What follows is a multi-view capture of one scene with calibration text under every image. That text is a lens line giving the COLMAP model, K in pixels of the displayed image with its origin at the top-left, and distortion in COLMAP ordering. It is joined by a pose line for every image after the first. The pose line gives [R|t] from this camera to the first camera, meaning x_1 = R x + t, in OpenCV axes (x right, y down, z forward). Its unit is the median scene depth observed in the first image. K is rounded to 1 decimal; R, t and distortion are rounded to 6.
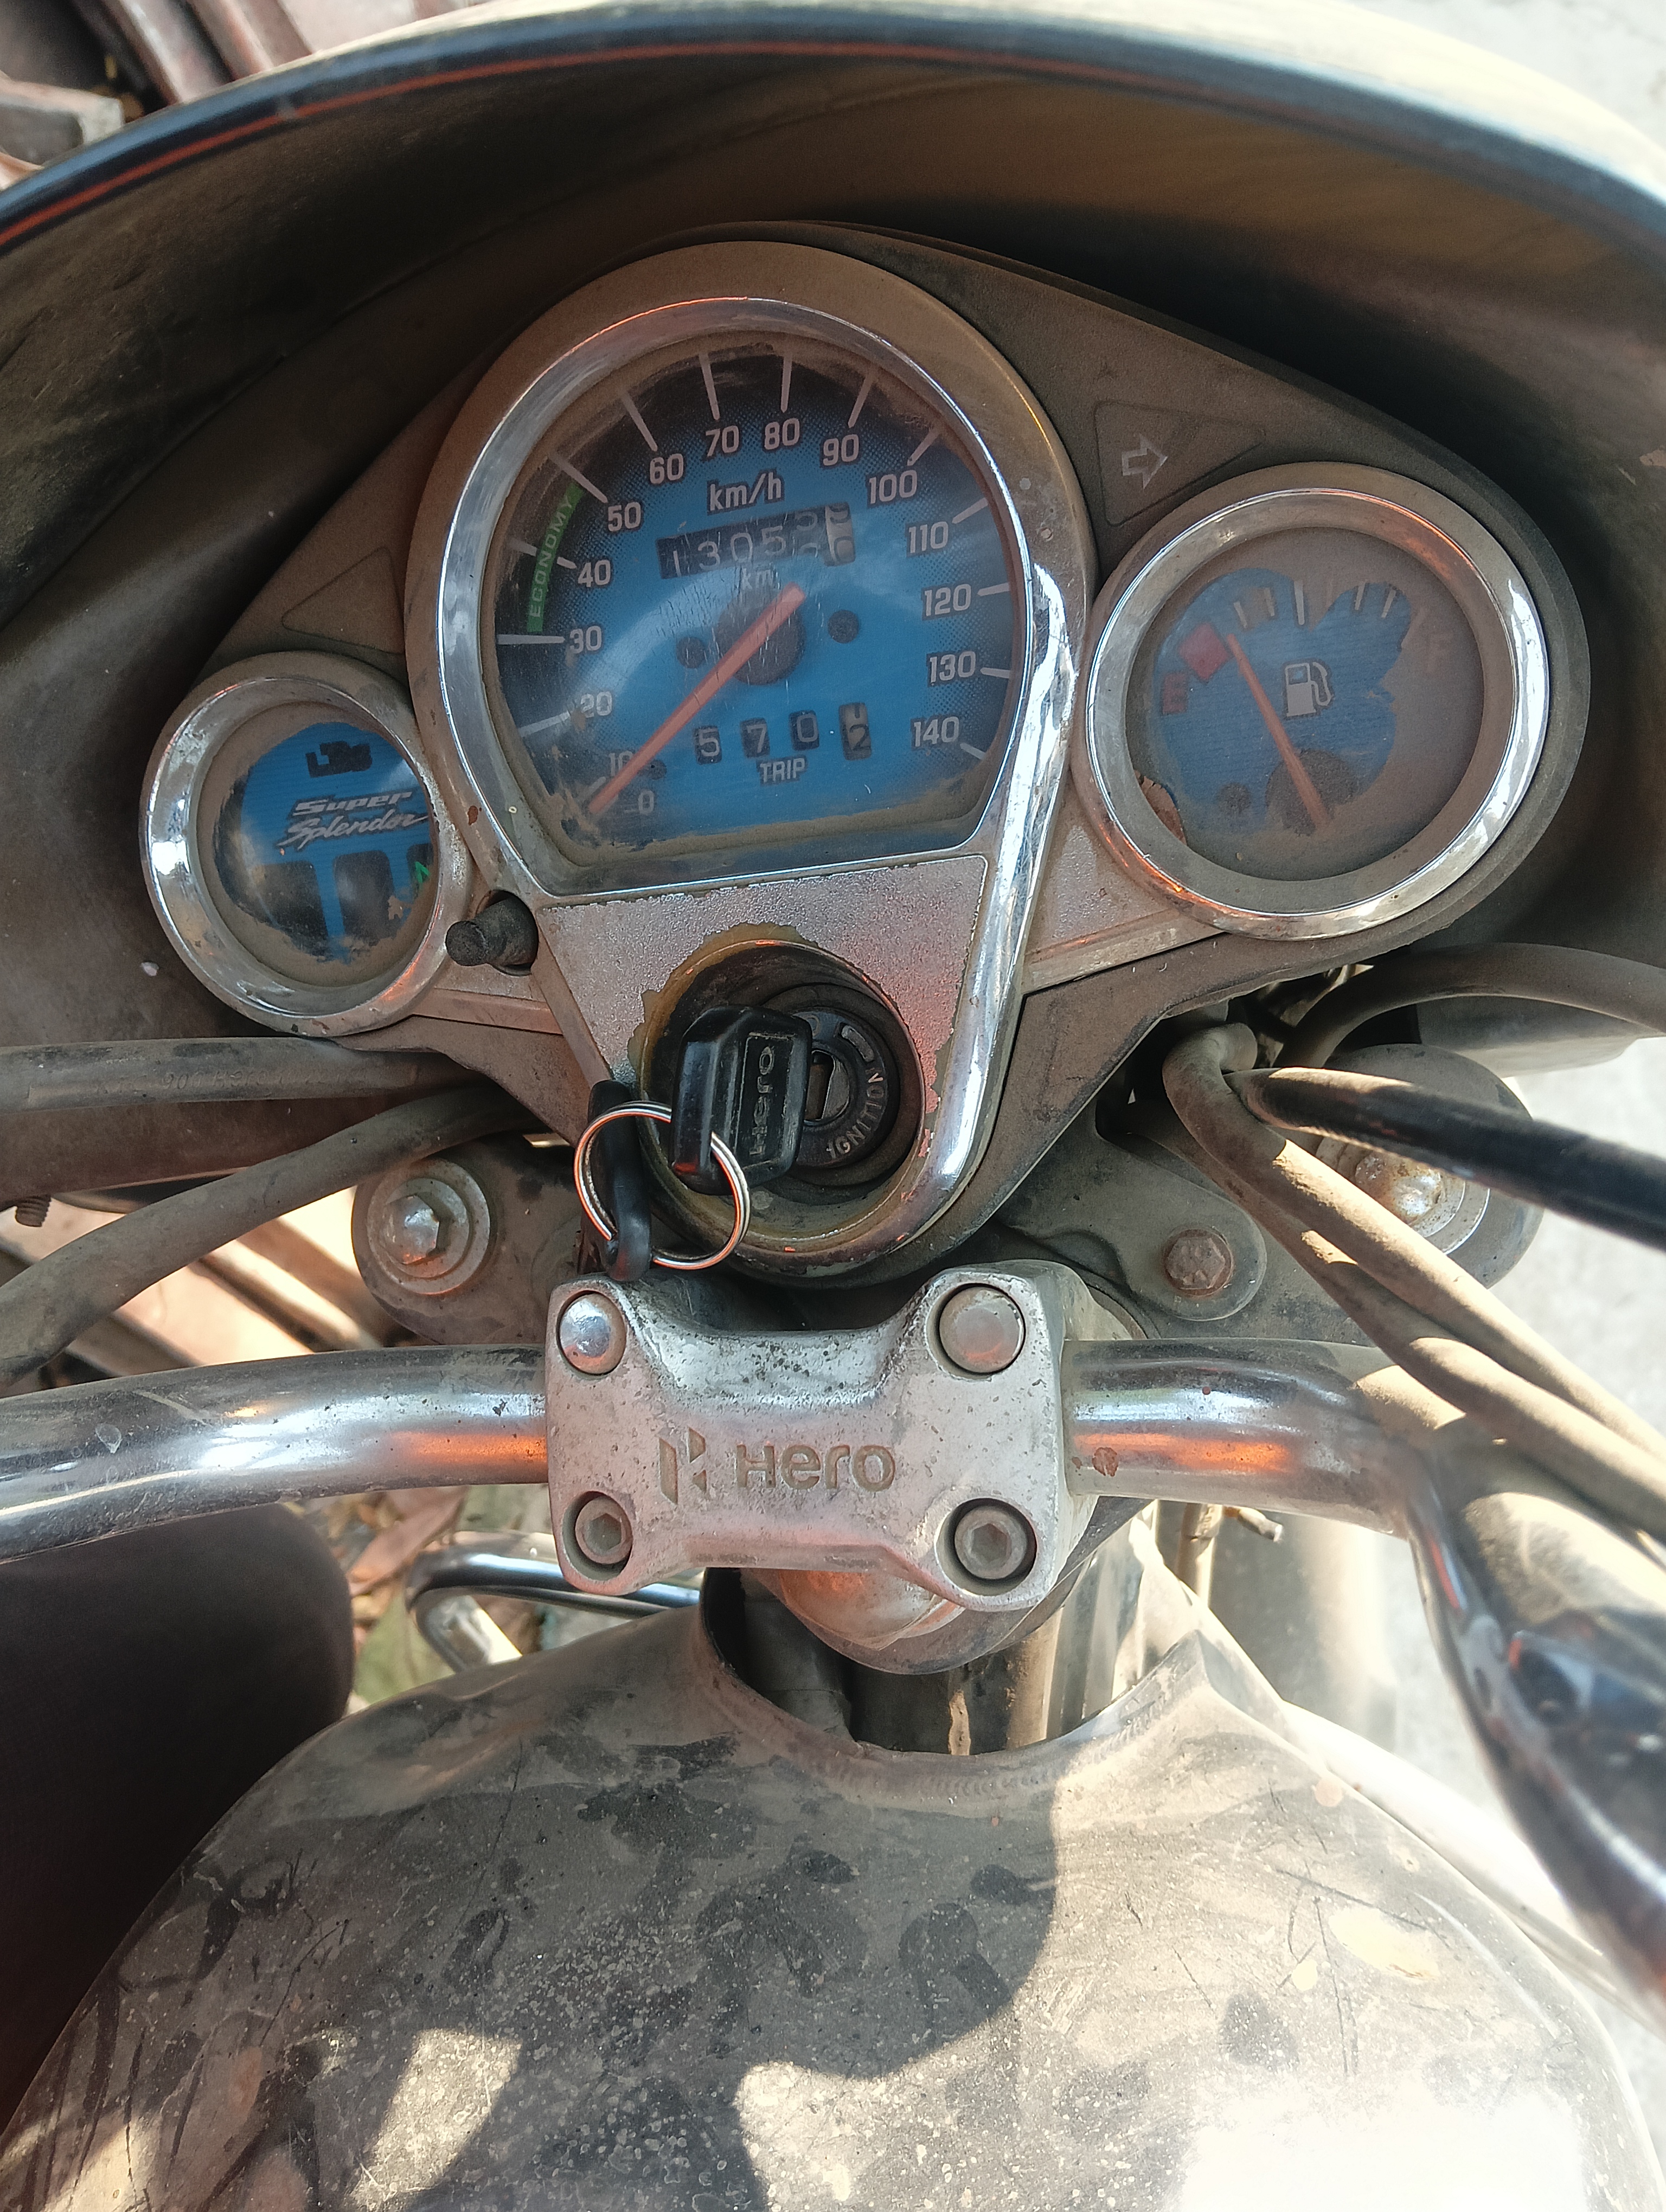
lens RADIAL K [[1807.2, 0, 815.7], [0, 1807.2, 1139.2], [0, 0, 1]] dist [0.064469, -0.184677]
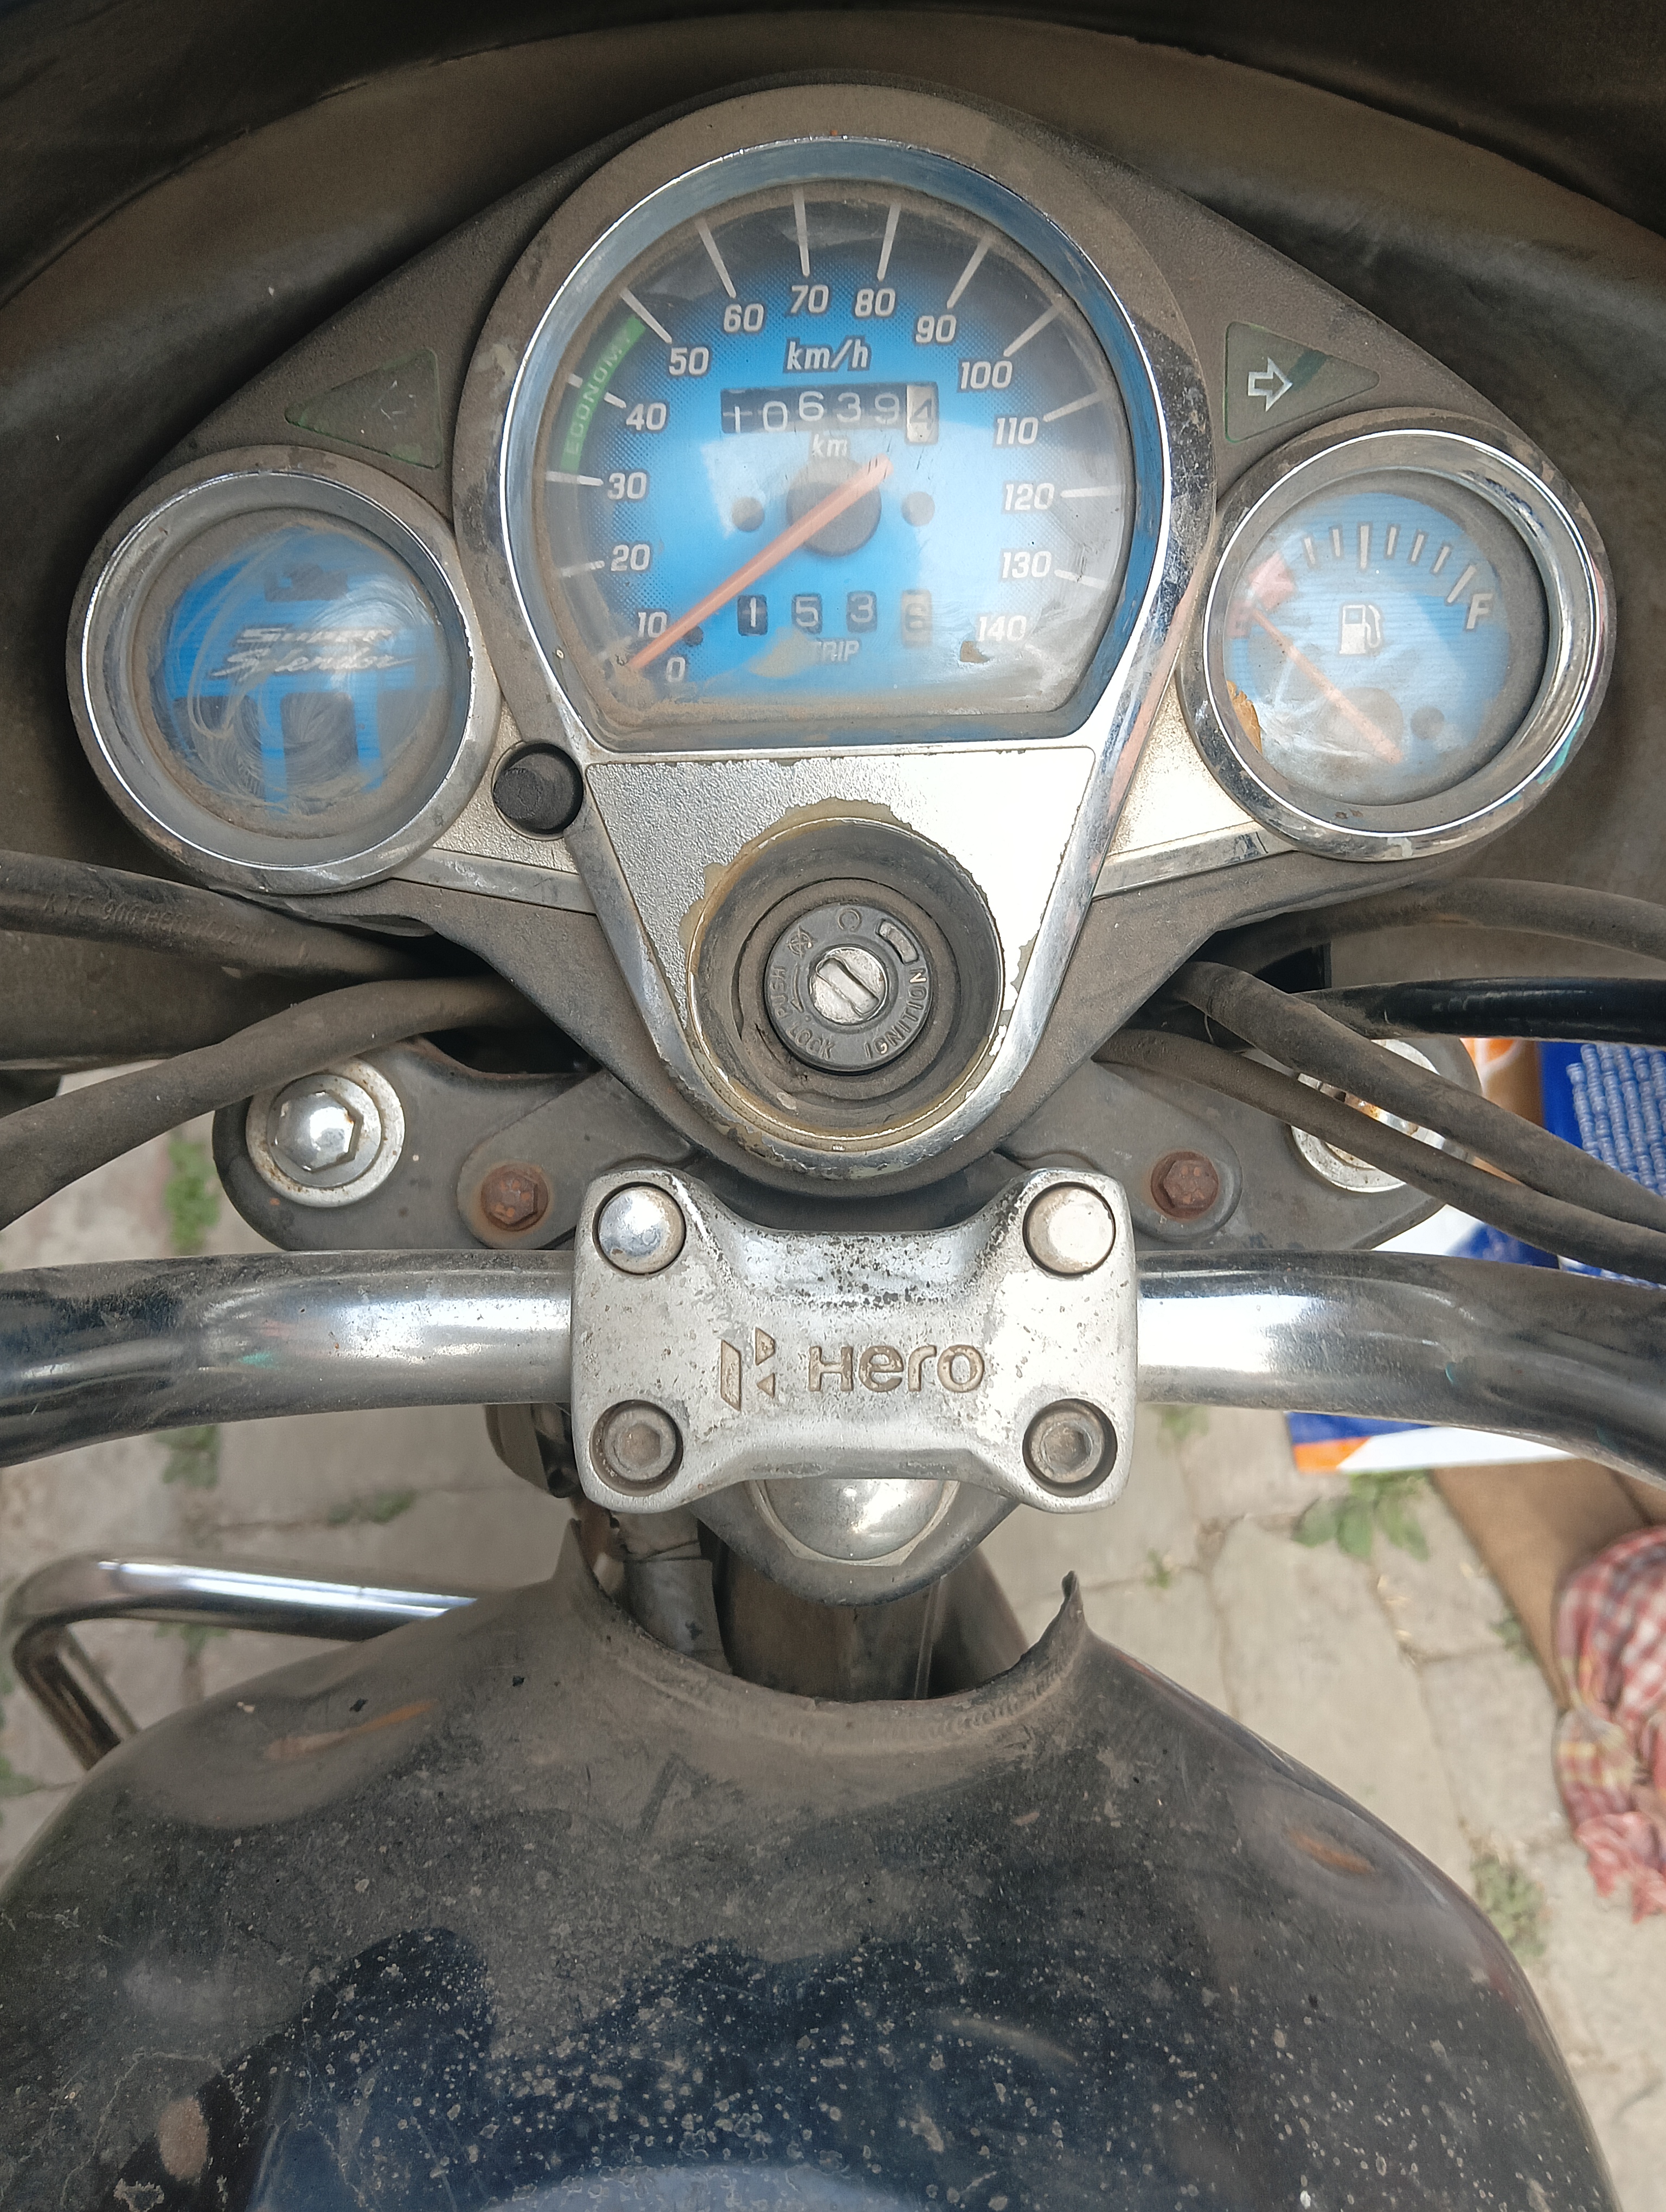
lens RADIAL K [[1807.2, 0, 821.0], [0, 1807.2, 1115.9], [0, 0, 1]] dist [0.064469, -0.184677]
pose [[0.946895, 0.047738, 0.317980, -0.332542], [-0.039641, 0.998705, -0.031890, 0.076149], [-0.319090, 0.017591, 0.947561, 0.100755]]
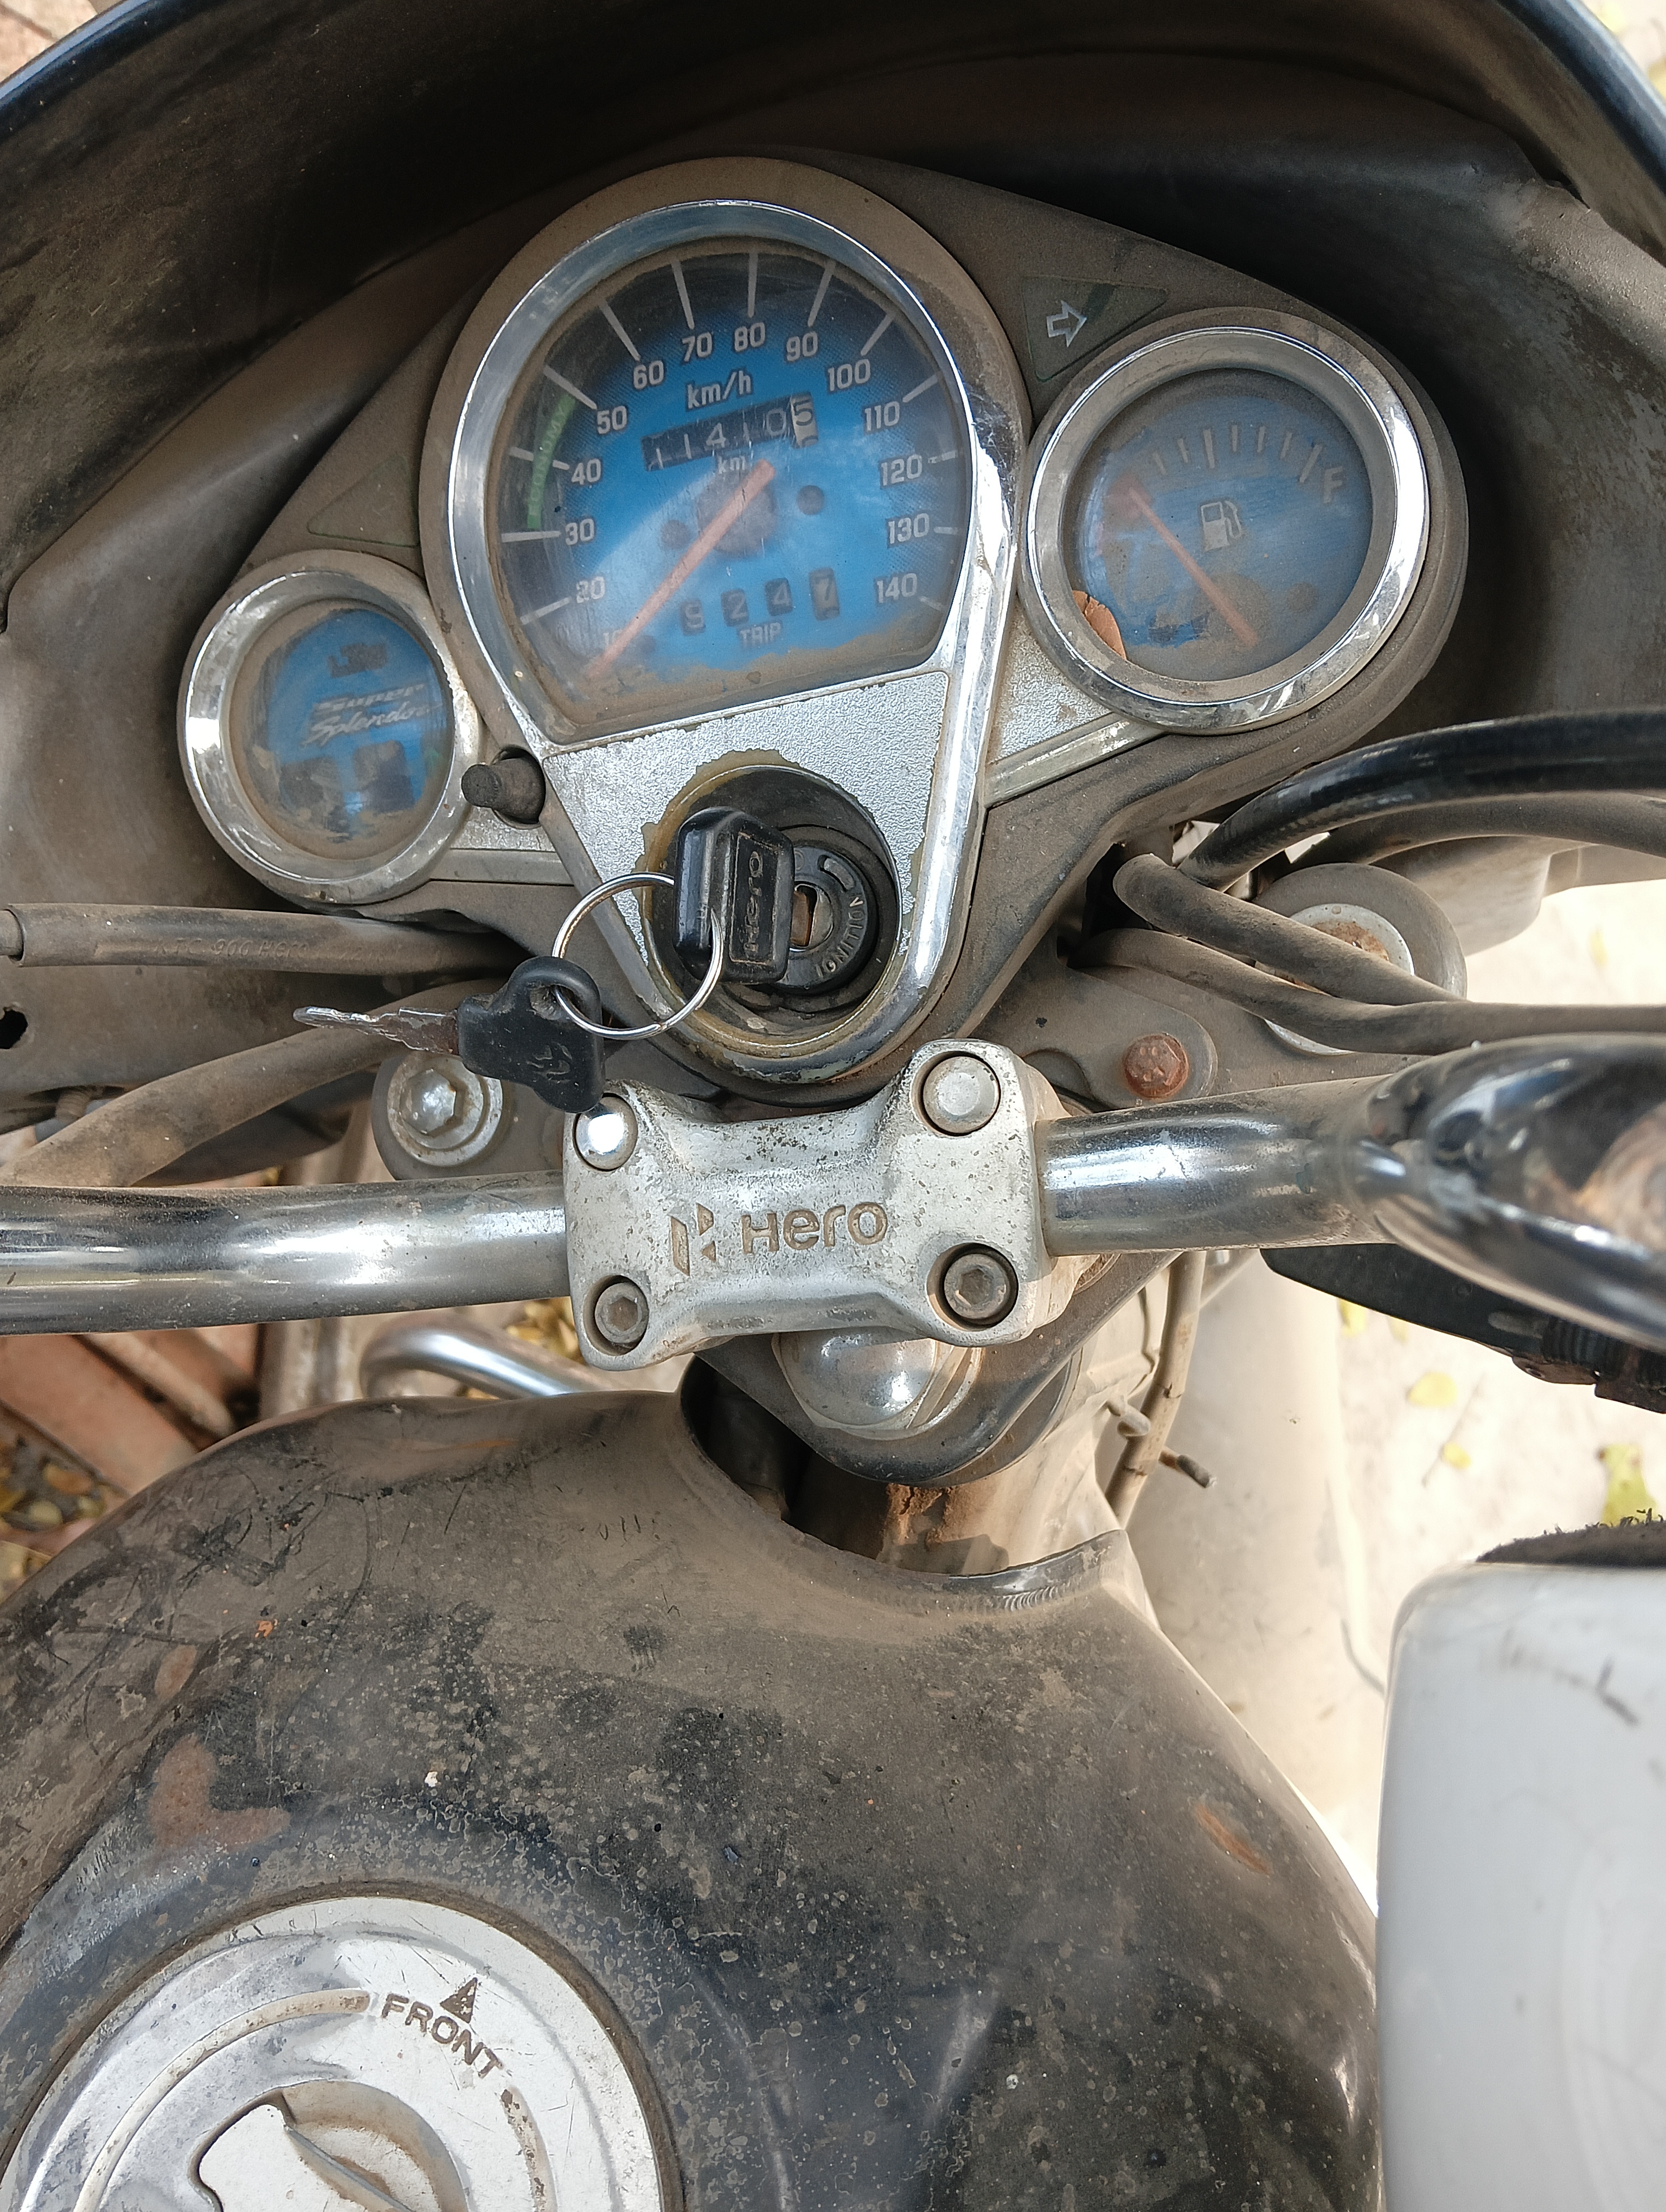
lens RADIAL K [[1807.2, 0, 817.1], [0, 1807.2, 1137.0], [0, 0, 1]] dist [0.064469, -0.184677]
pose [[0.999158, -0.037820, 0.015926, -0.013520], [0.039074, 0.995391, -0.087575, 0.211821], [-0.012541, 0.088123, 0.996031, -0.088581]]
